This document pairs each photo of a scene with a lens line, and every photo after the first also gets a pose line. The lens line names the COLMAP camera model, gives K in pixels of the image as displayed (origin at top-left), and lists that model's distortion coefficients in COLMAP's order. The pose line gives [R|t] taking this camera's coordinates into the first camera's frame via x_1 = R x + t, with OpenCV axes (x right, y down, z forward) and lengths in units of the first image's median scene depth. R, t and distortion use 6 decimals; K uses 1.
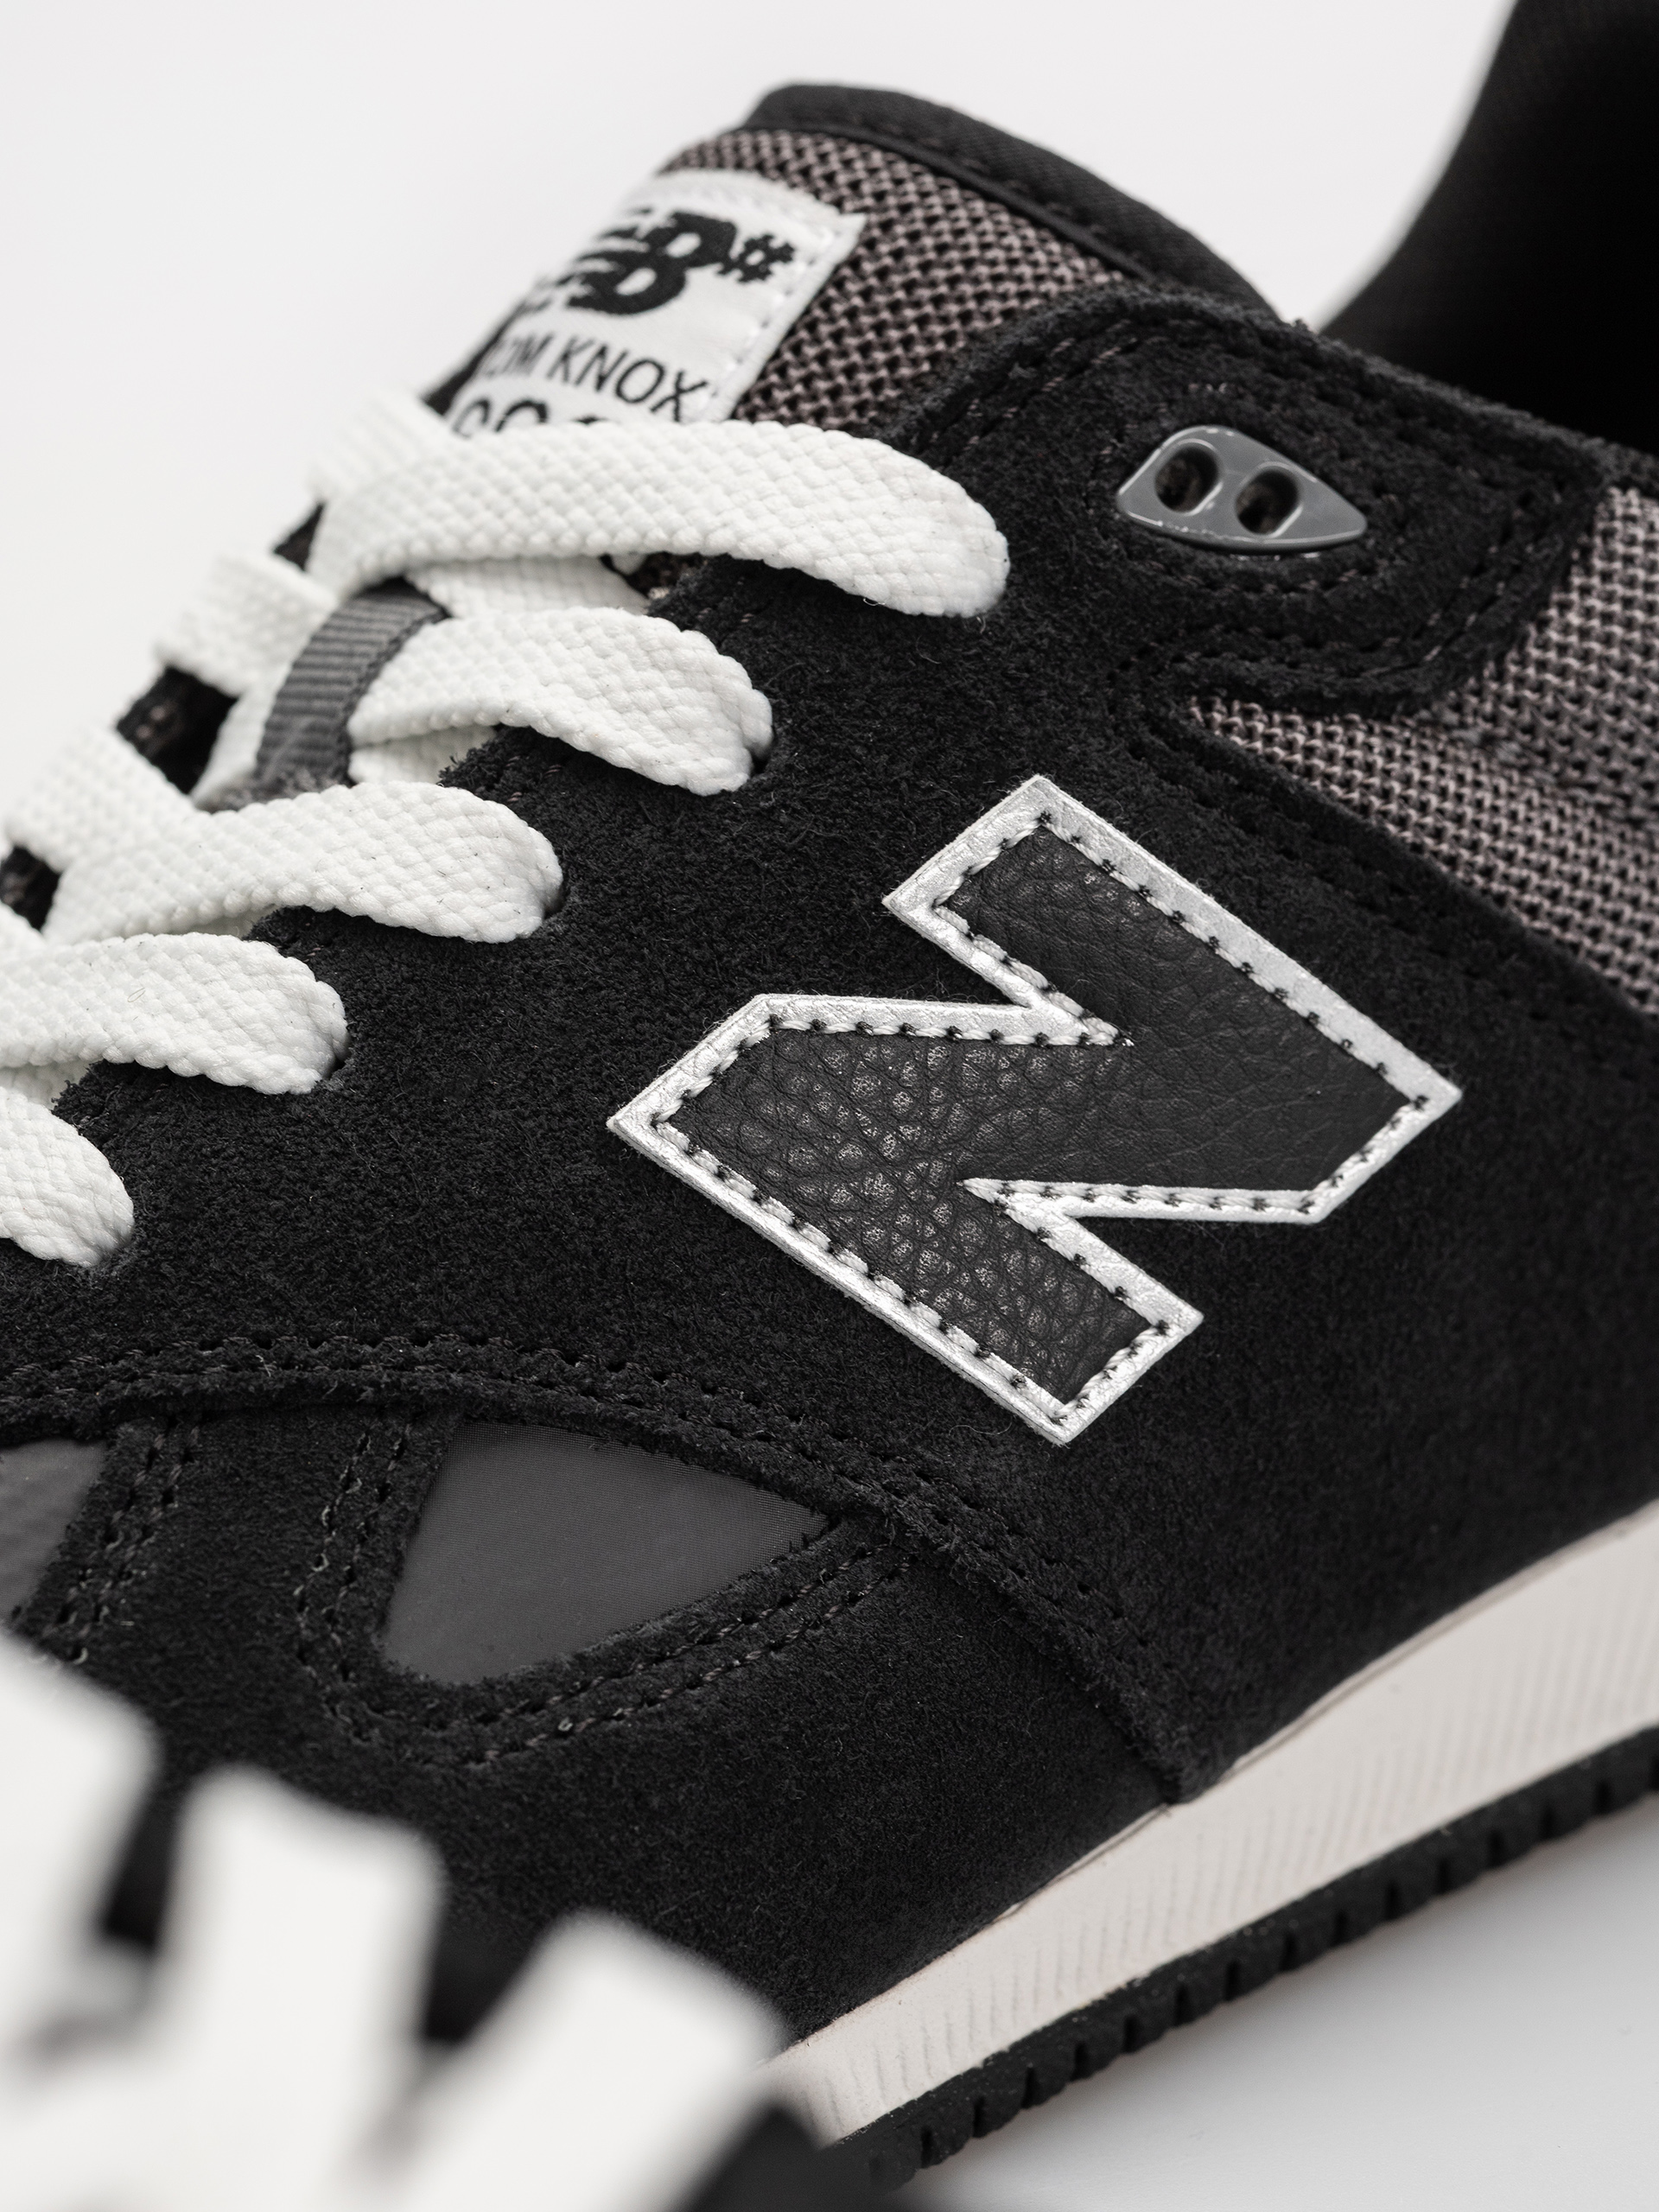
lens RADIAL K [[4789.7, 0, 829.5], [0, 4789.7, 1106.0], [0, 0, 1]] dist [0.520294, 0.074771]
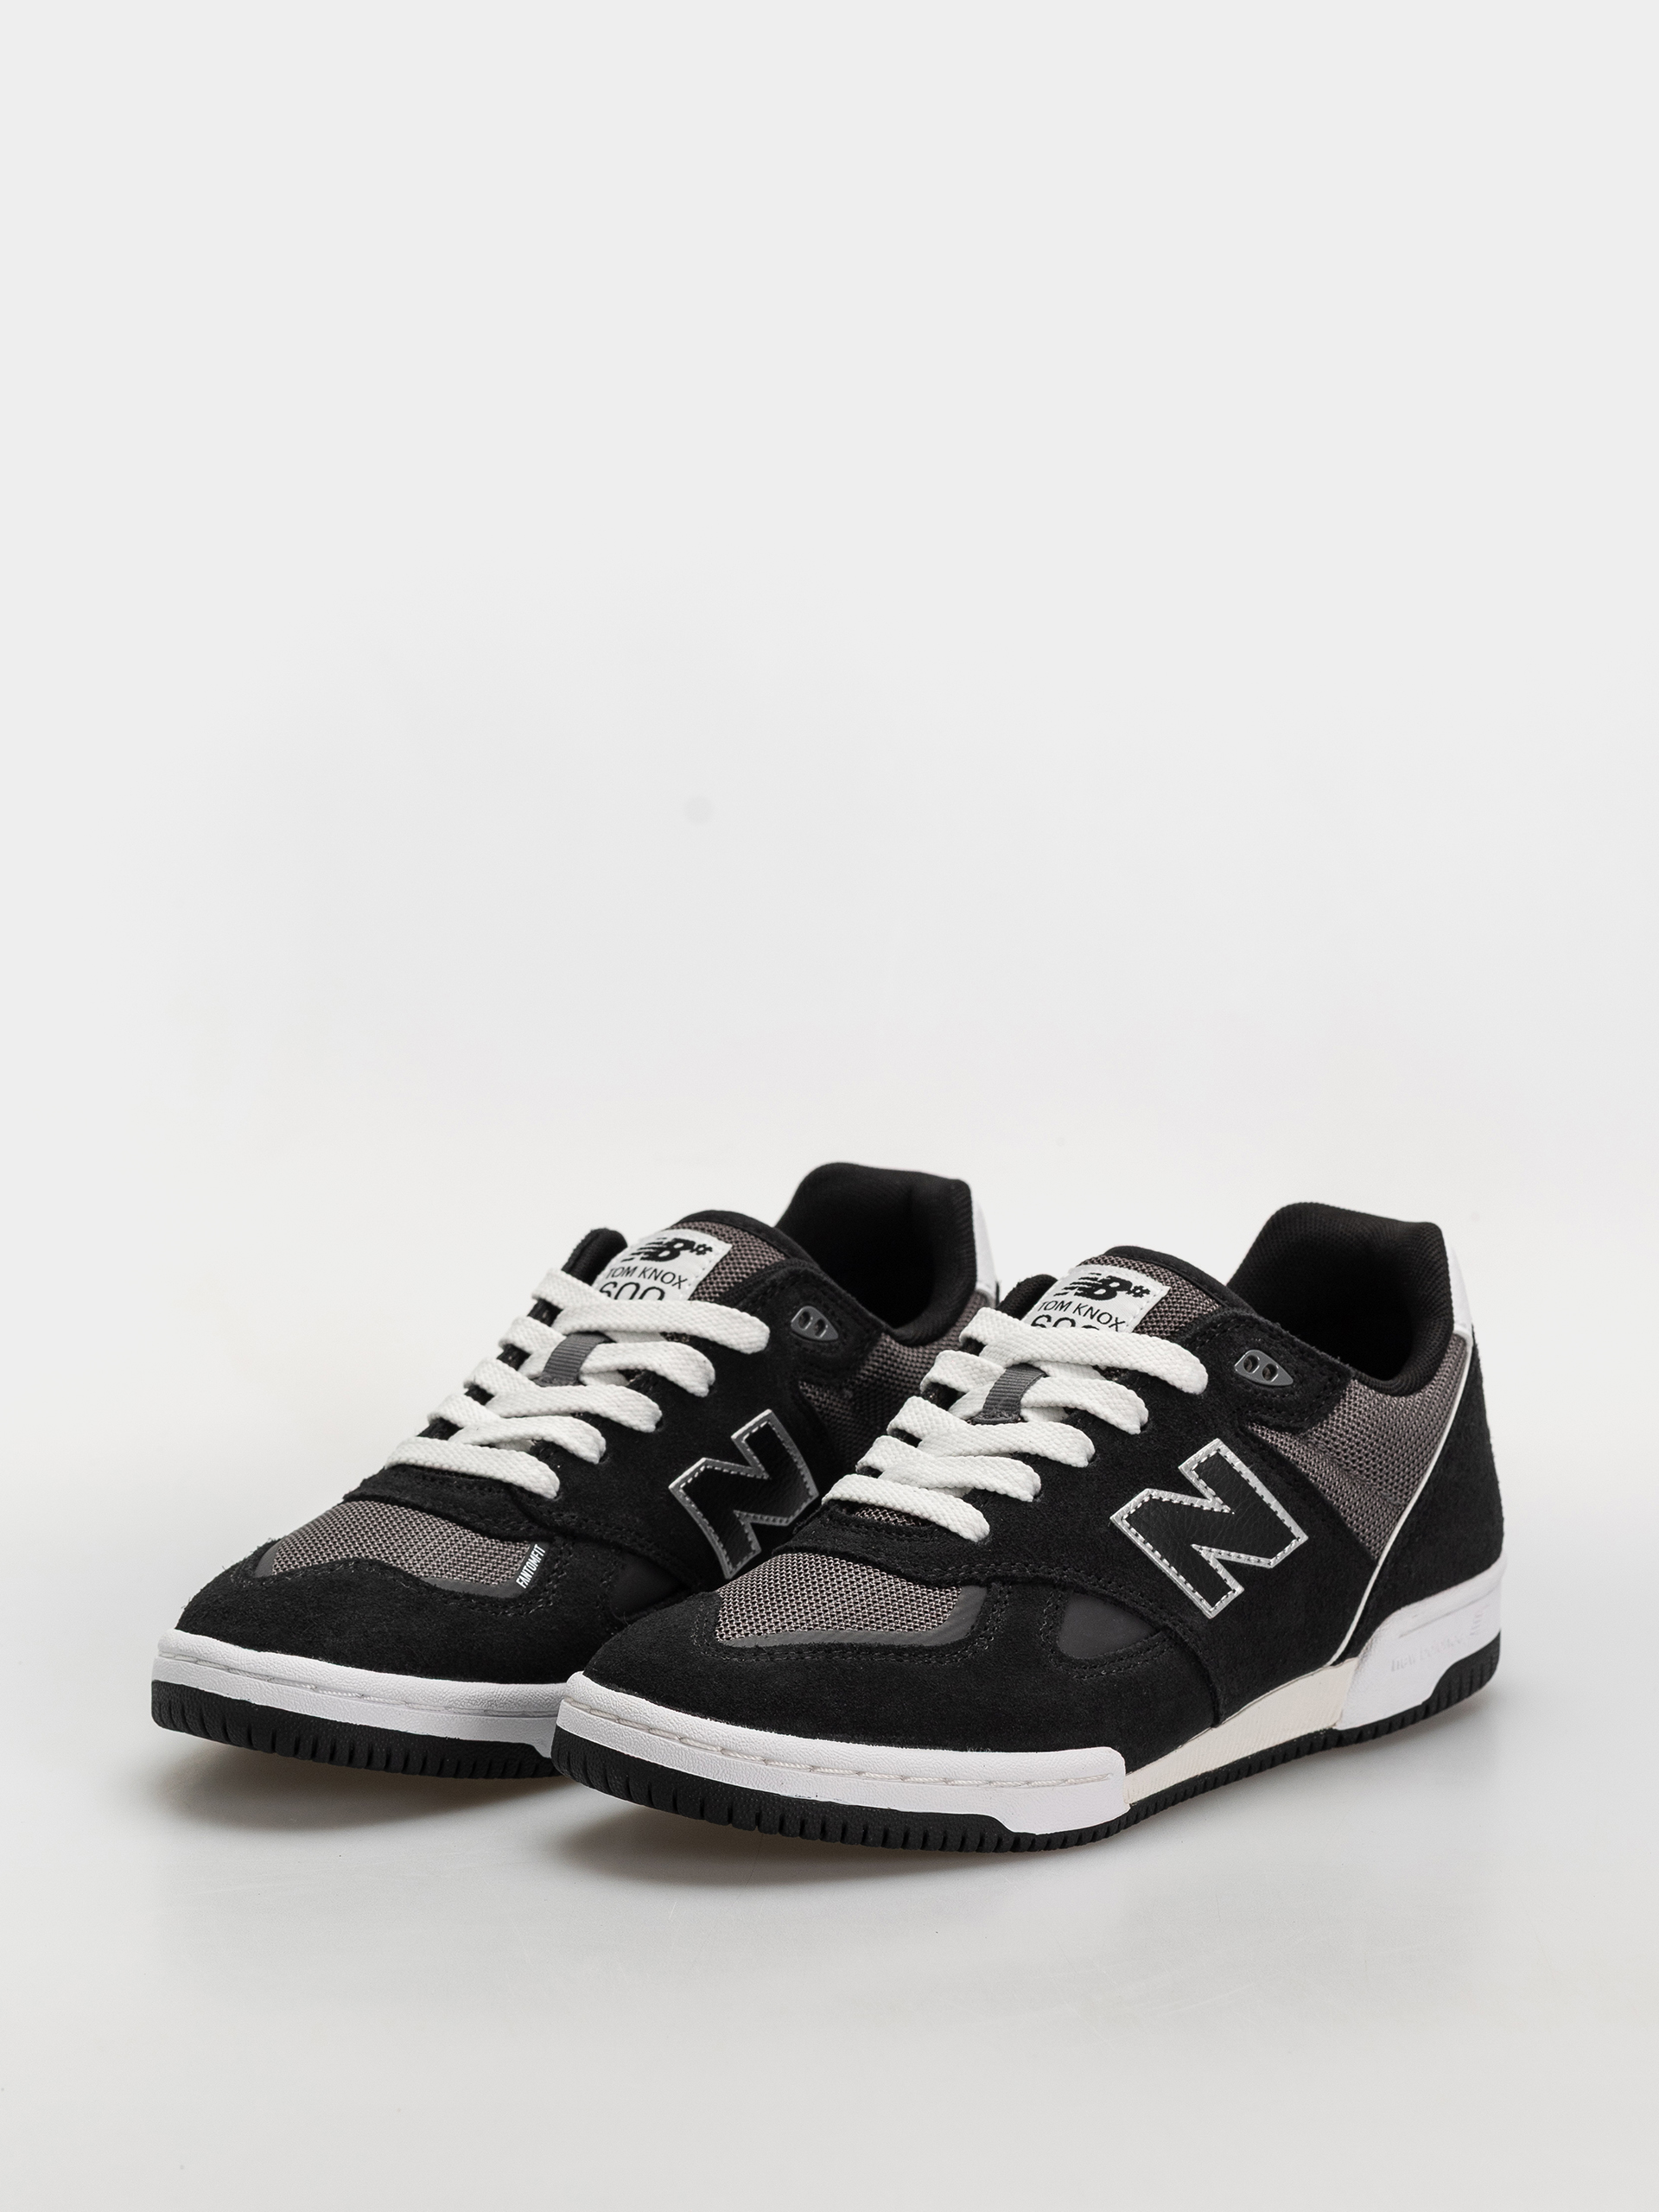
lens RADIAL K [[4789.7, 0, 829.5], [0, 4789.7, 1106.0], [0, 0, 1]] dist [0.520294, 0.074771]
pose [[0.968918, 0.121526, 0.215474, -1.089561], [-0.093275, 0.986200, -0.136782, 0.217520], [-0.229123, 0.112432, 0.966882, -2.594588]]
